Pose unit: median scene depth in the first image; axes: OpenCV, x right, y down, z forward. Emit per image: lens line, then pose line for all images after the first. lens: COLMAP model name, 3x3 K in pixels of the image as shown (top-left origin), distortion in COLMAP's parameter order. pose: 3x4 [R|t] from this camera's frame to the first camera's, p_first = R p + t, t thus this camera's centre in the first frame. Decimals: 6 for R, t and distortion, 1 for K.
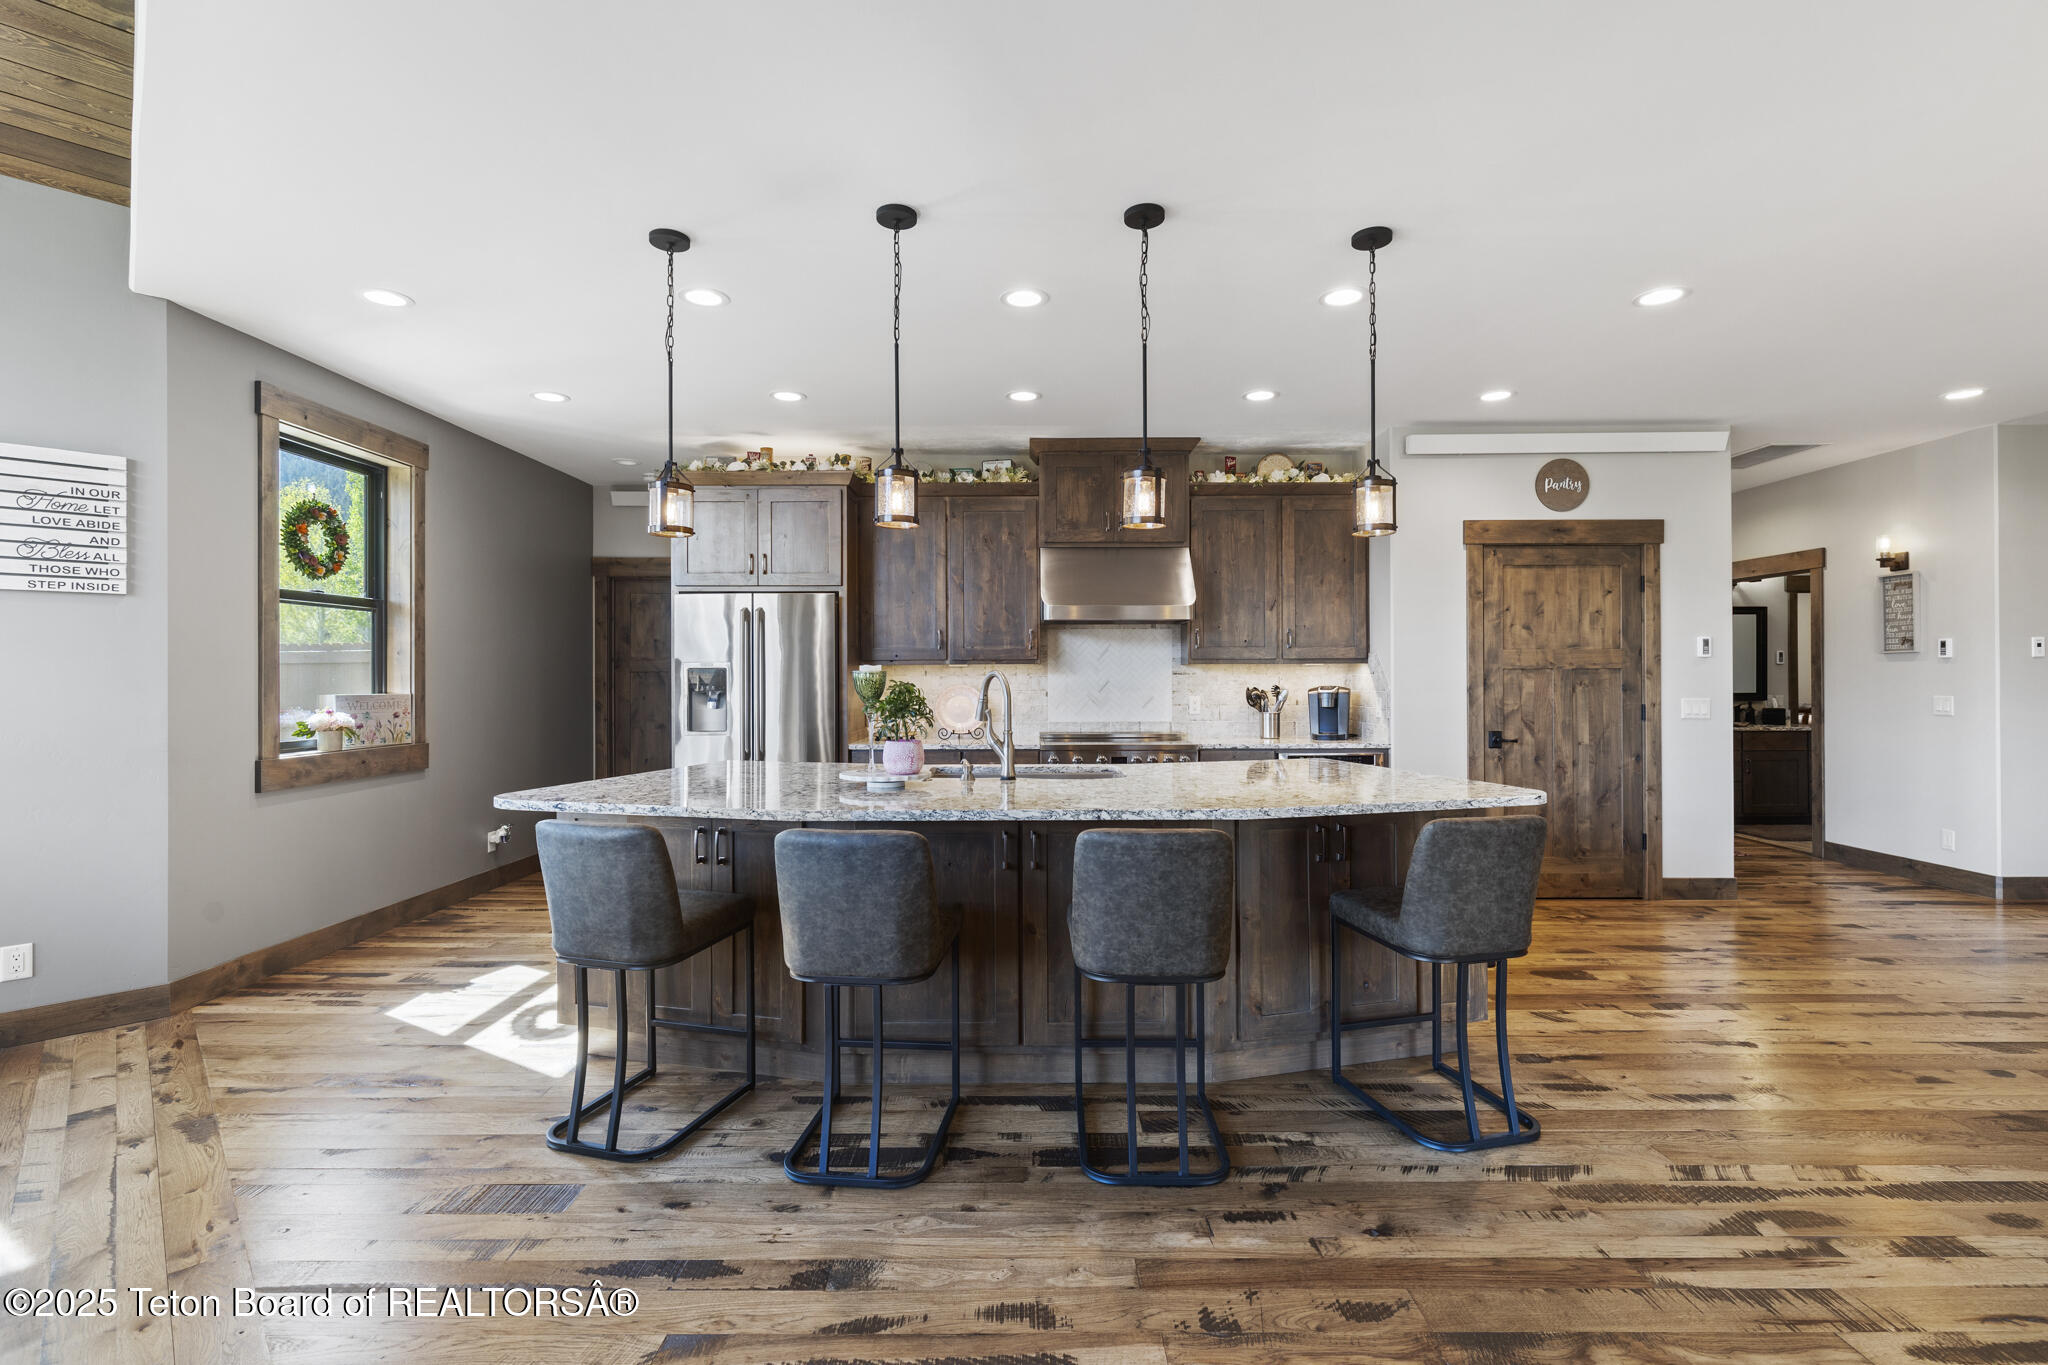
lens RADIAL K [[915.6, 0, 1031.7], [0, 915.6, 673.5], [0, 0, 1]] dist [0.005547, -0.001182]
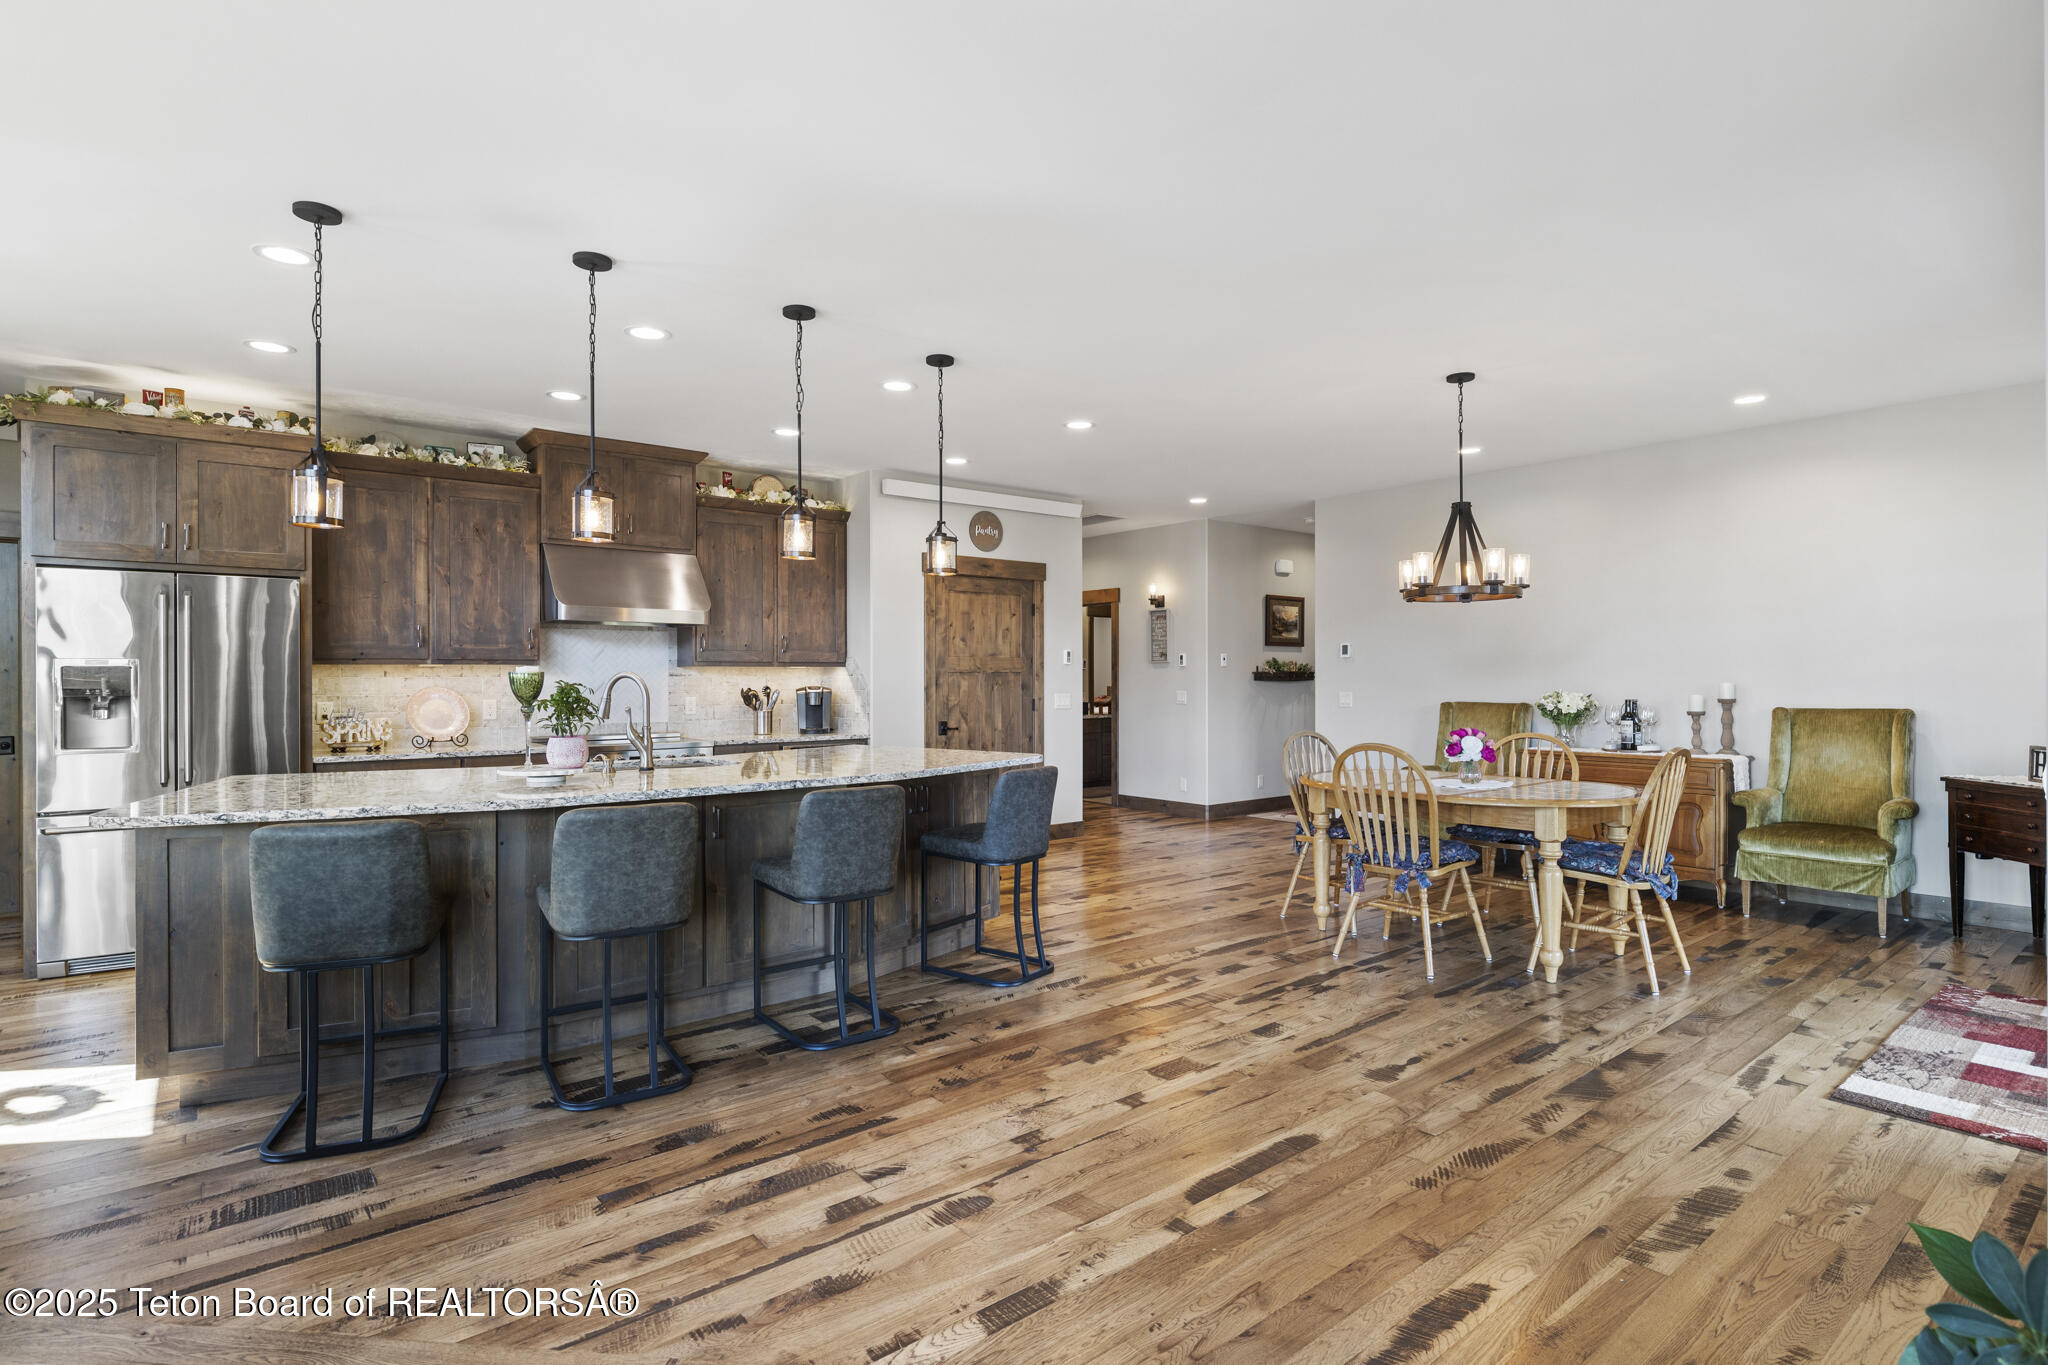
lens RADIAL K [[1034.9, 0, 1024.0], [0, 1034.9, 682.5], [0, 0, 1]] dist [0.000735, 0.000078]
pose [[0.774898, -0.001518, 0.632085, -0.349735], [-0.002951, 0.999978, 0.006020, 0.000389], [-0.632080, -0.006530, 0.774876, -0.196696]]
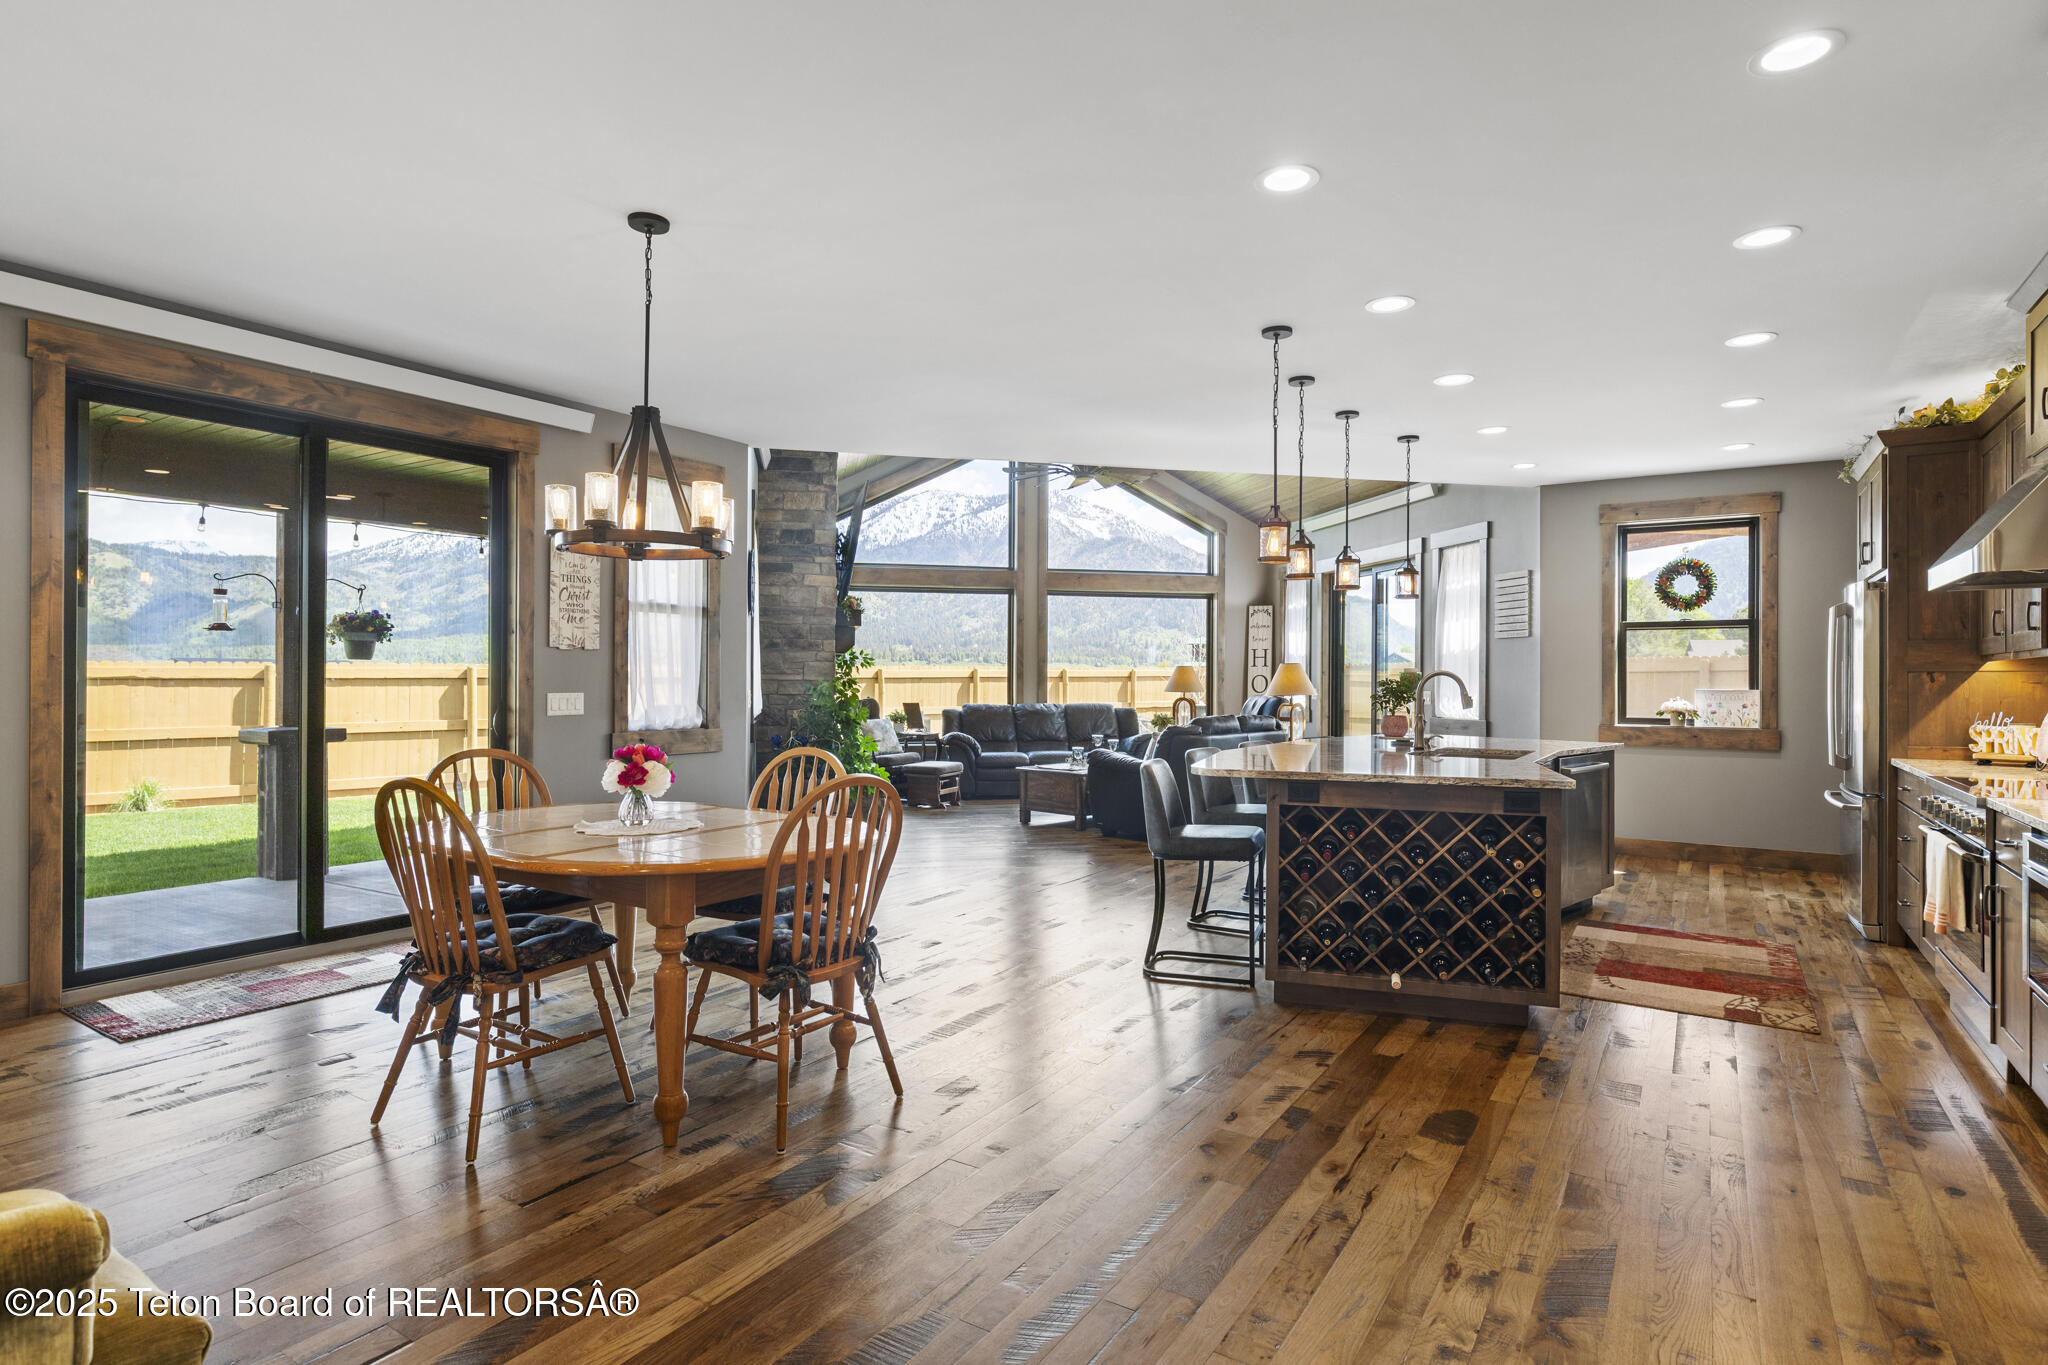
lens RADIAL K [[1041.0, 0, 1033.1], [0, 1041.0, 677.9], [0, 0, 1]] dist [-0.002587, -0.000211]
pose [[-0.537163, 0.000209, -0.843478, 1.220510], [0.000422, 1.000000, -0.000021, 0.004584], [0.843478, -0.000367, -0.537163, 1.021577]]
